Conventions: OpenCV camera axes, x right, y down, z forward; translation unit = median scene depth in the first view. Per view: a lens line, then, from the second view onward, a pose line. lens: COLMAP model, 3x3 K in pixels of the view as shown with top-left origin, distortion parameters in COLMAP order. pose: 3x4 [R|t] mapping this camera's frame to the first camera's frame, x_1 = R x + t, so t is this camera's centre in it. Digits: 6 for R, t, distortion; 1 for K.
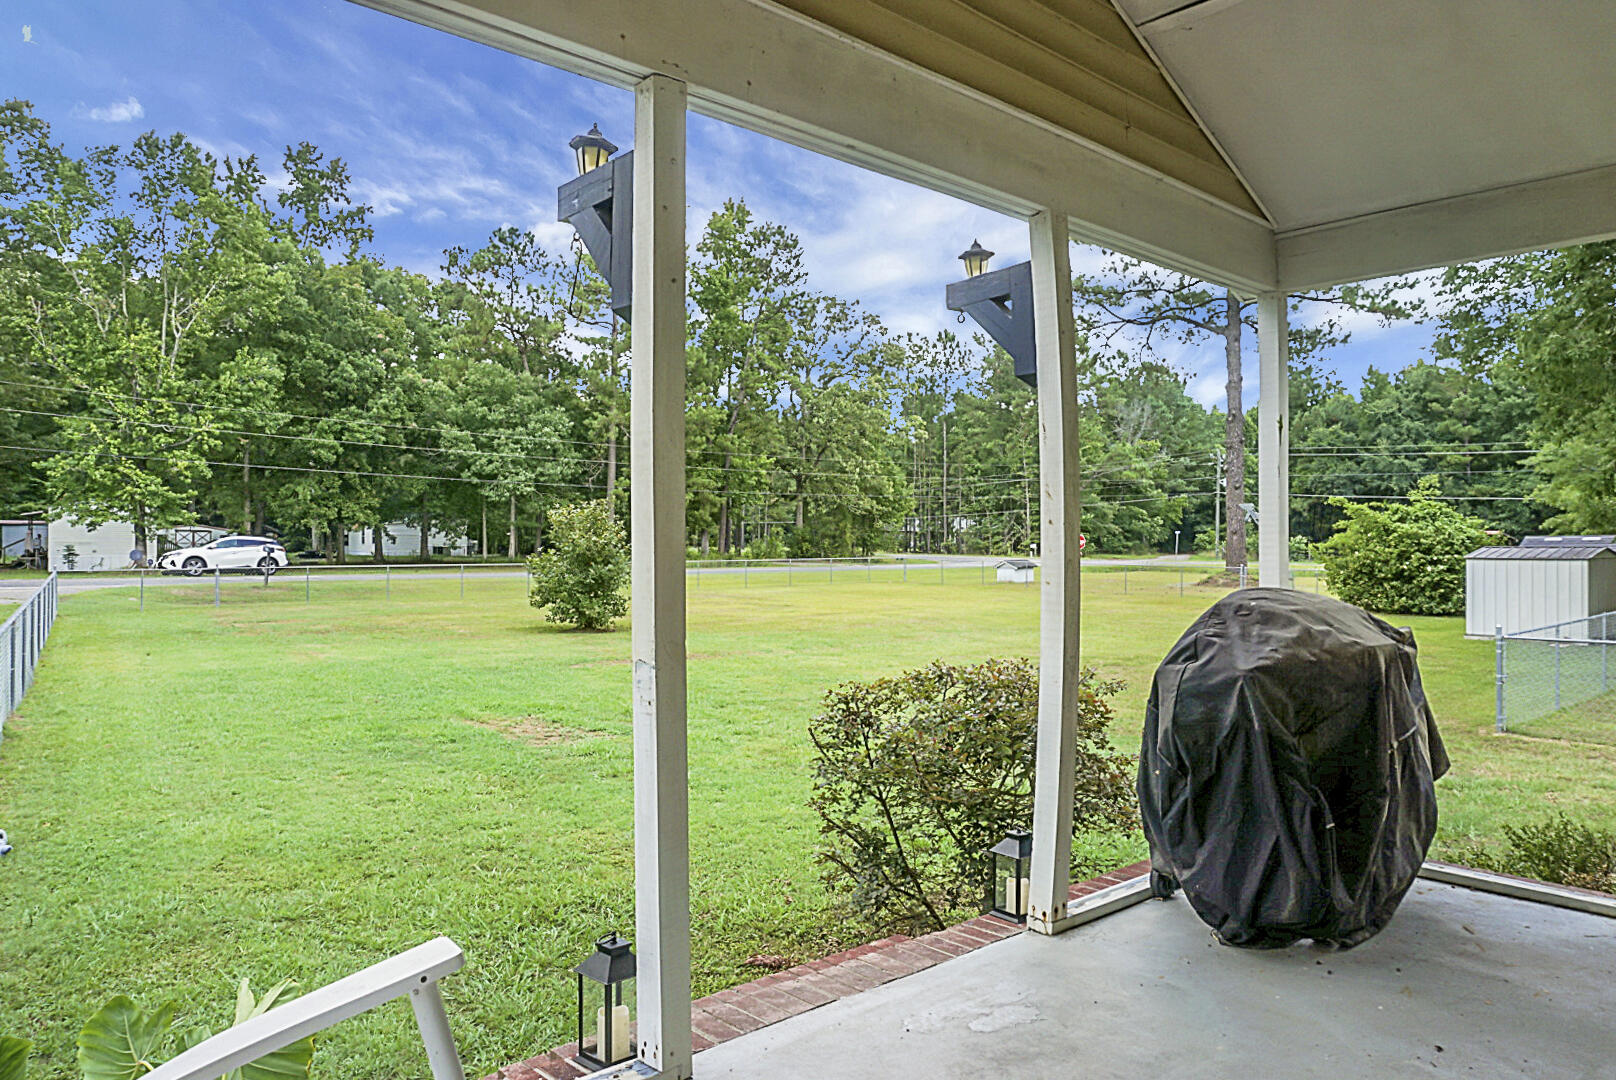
lens RADIAL K [[1110.1, 0, 808.0], [0, 1110.1, 540.0], [0, 0, 1]] dist [-0.033052, 0.001013]
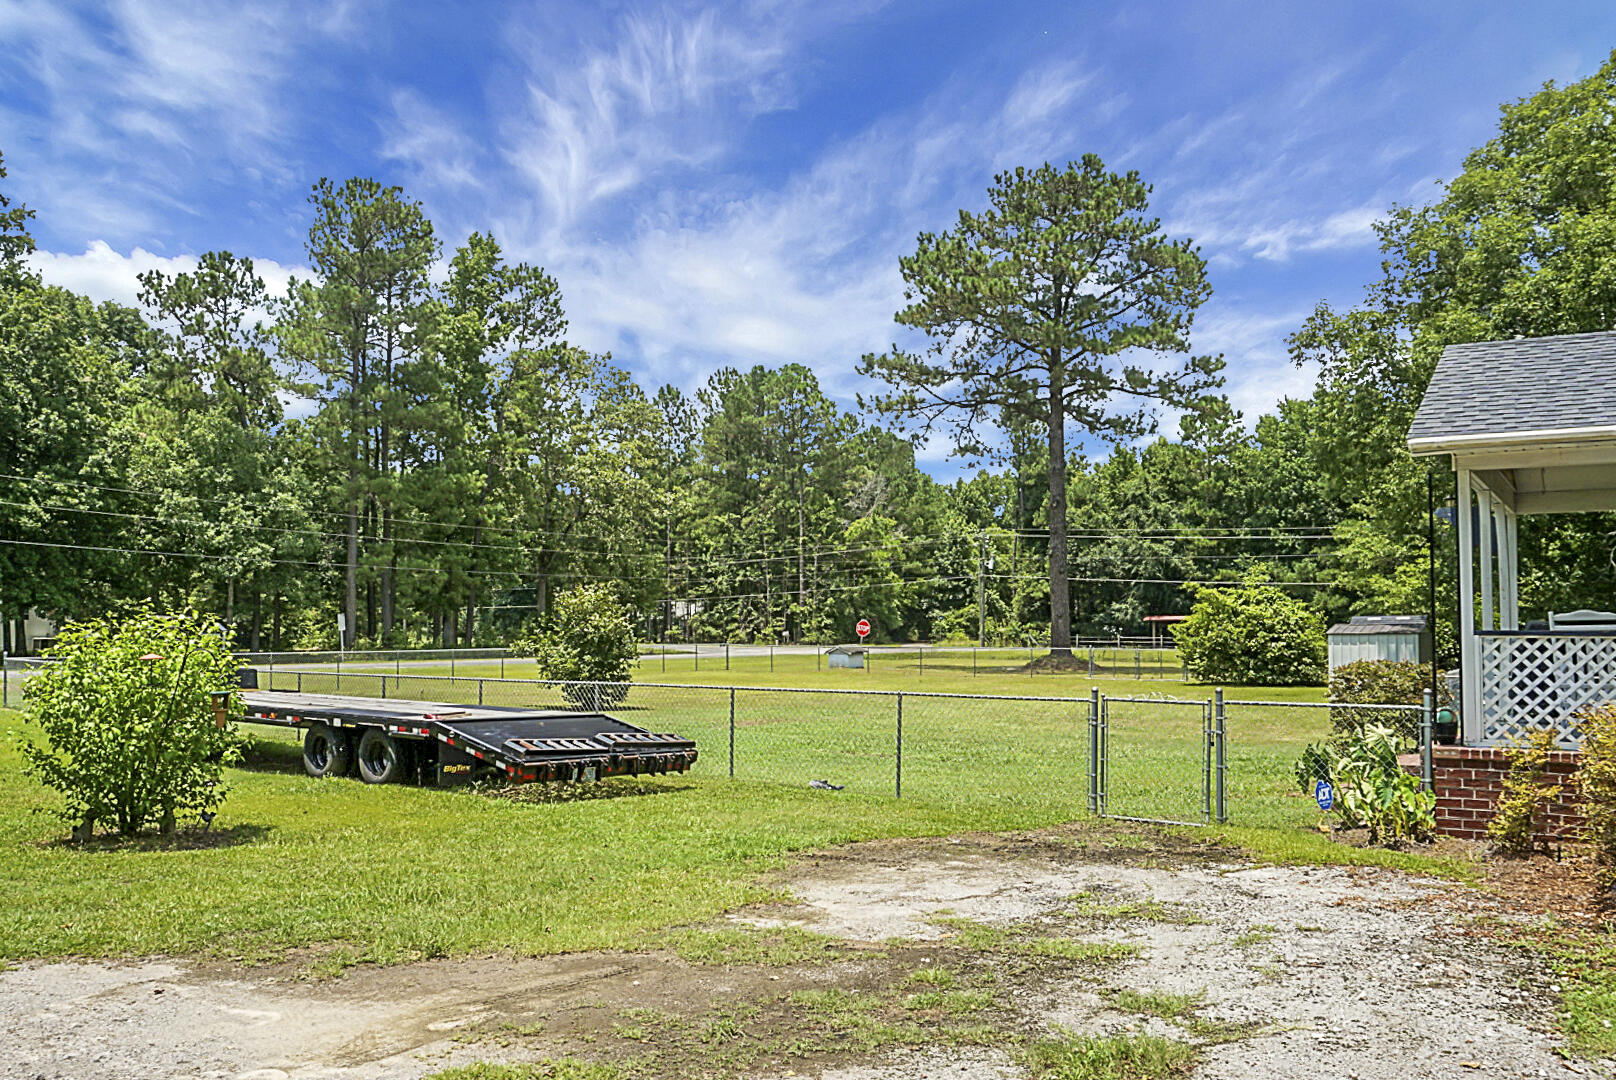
lens RADIAL K [[1404.5, 0, 801.6], [0, 1404.5, 593.8], [0, 0, 1]] dist [-0.041384, -0.000156]
pose [[0.957154, 0.003641, 0.289556, -0.166905], [0.004216, 0.999640, -0.026507, 0.004563], [-0.289548, 0.026592, 0.956794, -0.129107]]
